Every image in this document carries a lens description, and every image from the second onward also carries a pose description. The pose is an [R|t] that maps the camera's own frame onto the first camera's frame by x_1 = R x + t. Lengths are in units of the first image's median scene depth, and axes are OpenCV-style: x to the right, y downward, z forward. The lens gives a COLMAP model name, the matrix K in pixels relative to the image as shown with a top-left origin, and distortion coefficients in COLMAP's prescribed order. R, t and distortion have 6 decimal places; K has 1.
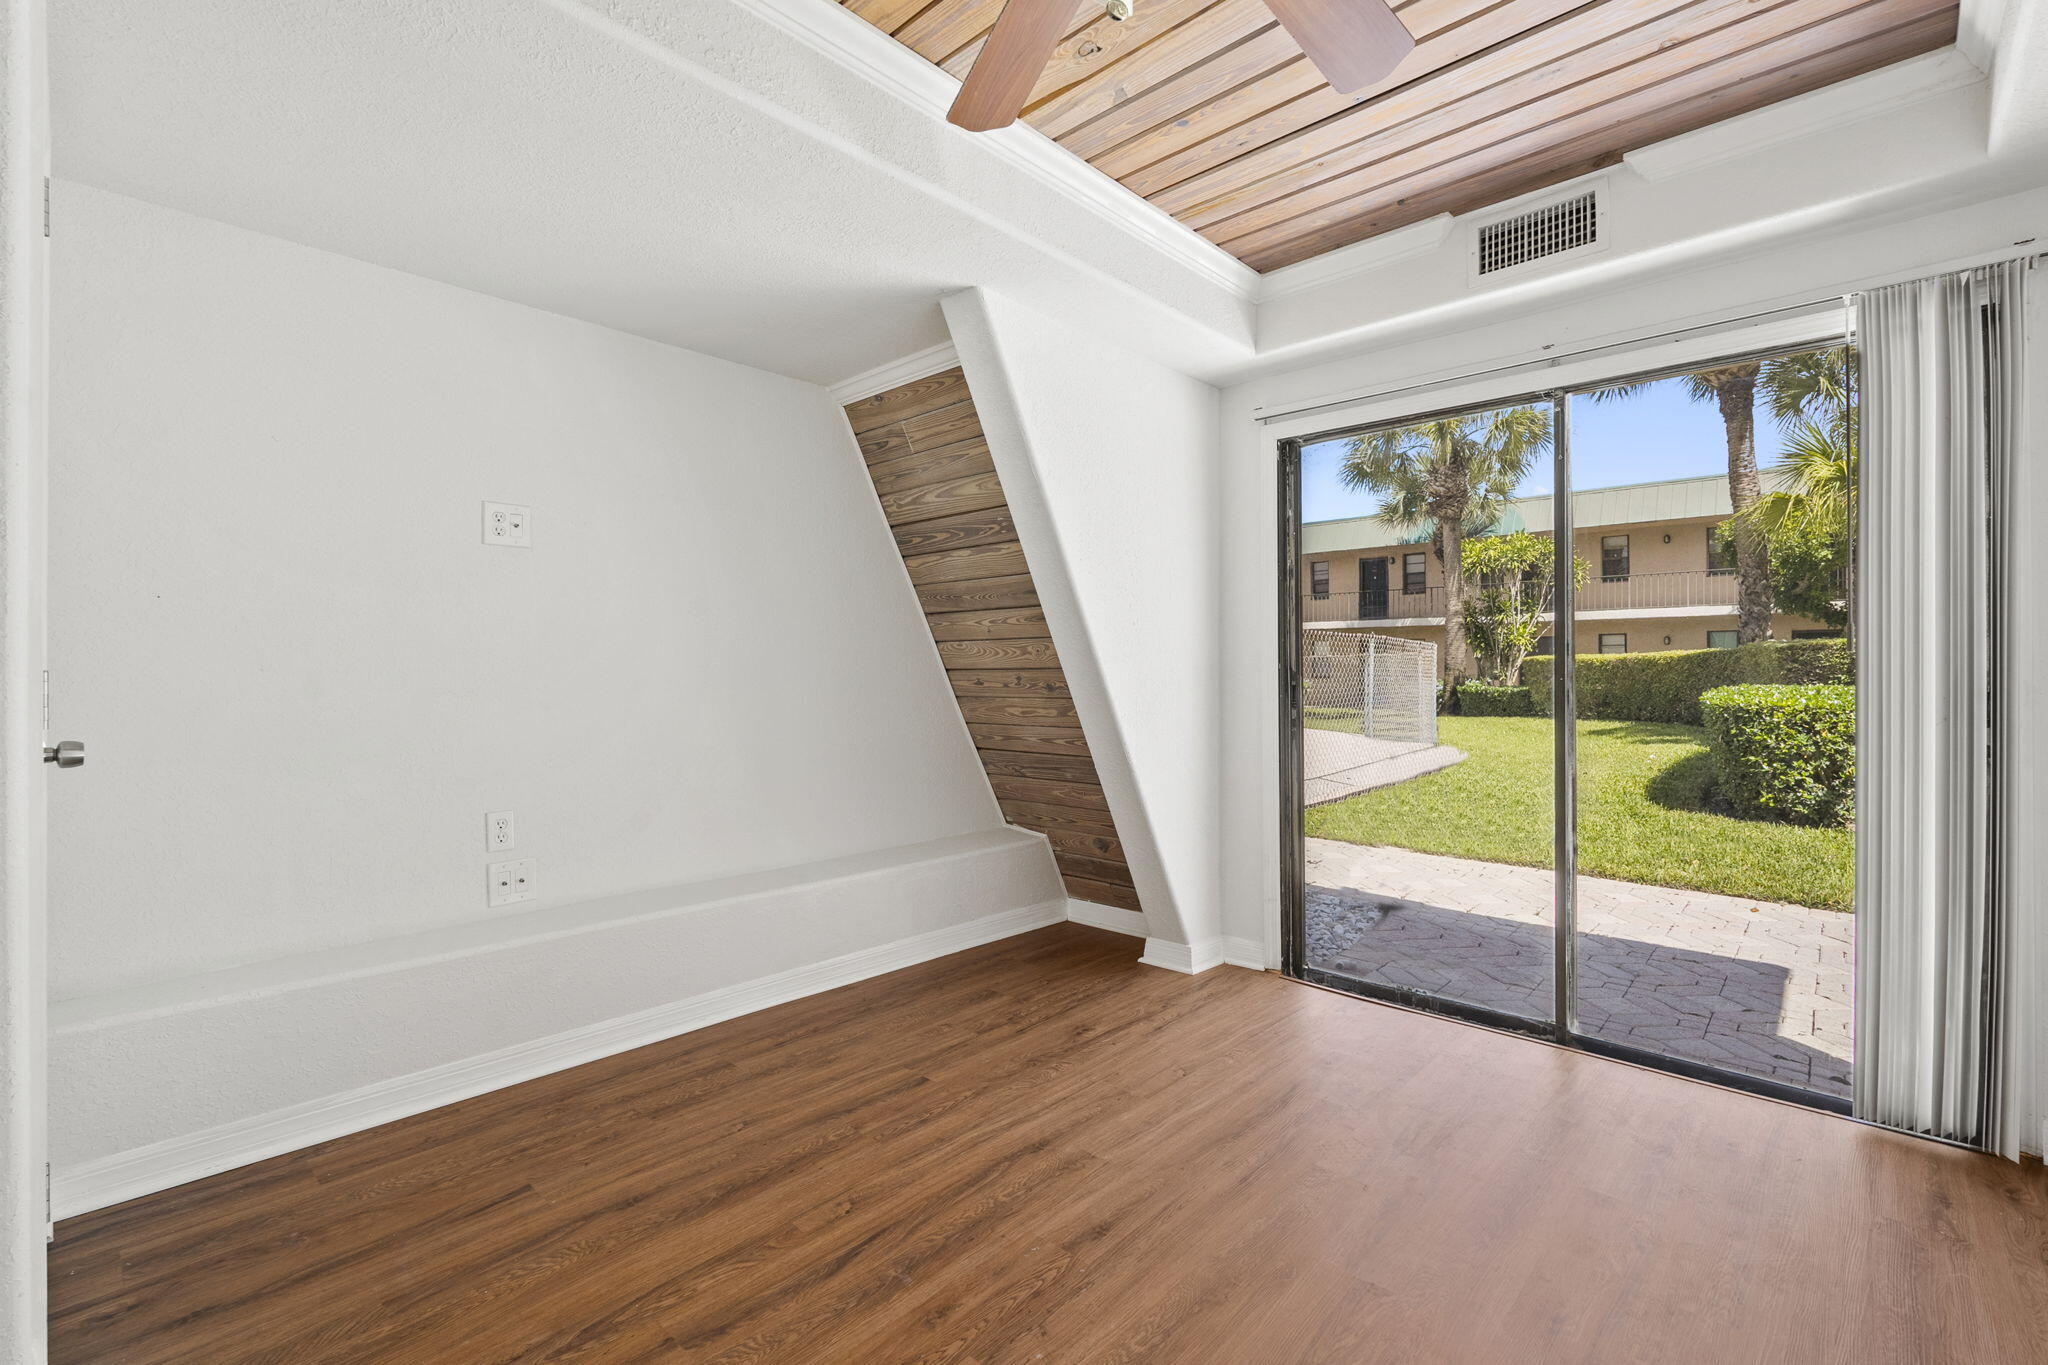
lens RADIAL K [[912.9, 0, 1026.6], [0, 912.9, 696.6], [0, 0, 1]] dist [-0.004496, 0.000293]
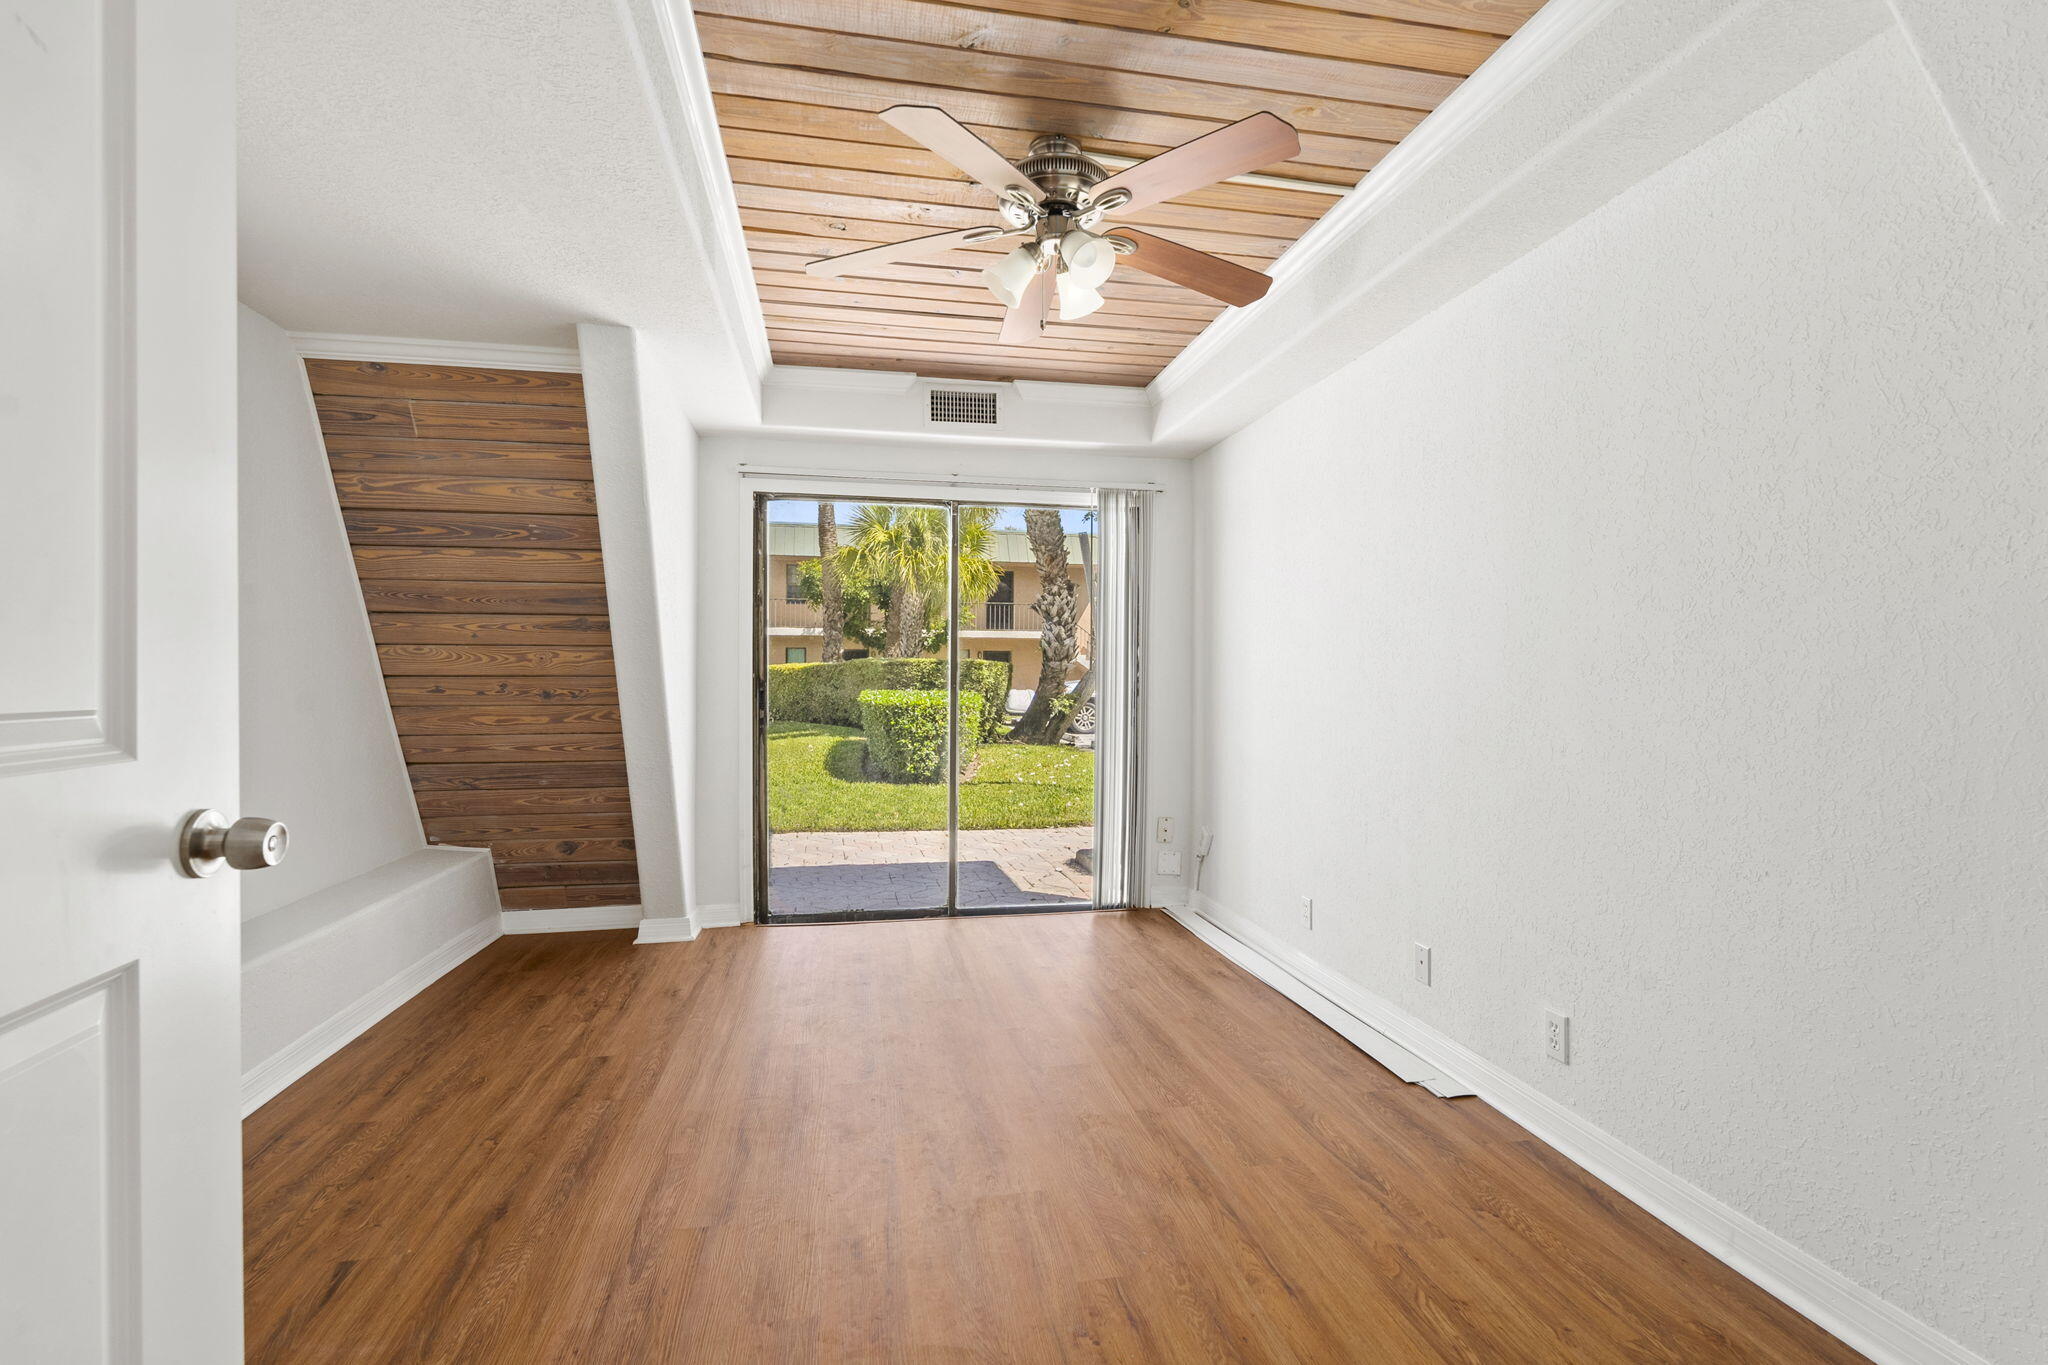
lens RADIAL K [[931.6, 0, 1022.2], [0, 931.6, 743.5], [0, 0, 1]] dist [-0.008849, 0.000232]
pose [[0.580672, -0.050744, 0.812554, -0.519252], [0.016236, 0.998579, 0.050759, 0.000224], [-0.813975, -0.016282, 0.580671, -0.027658]]
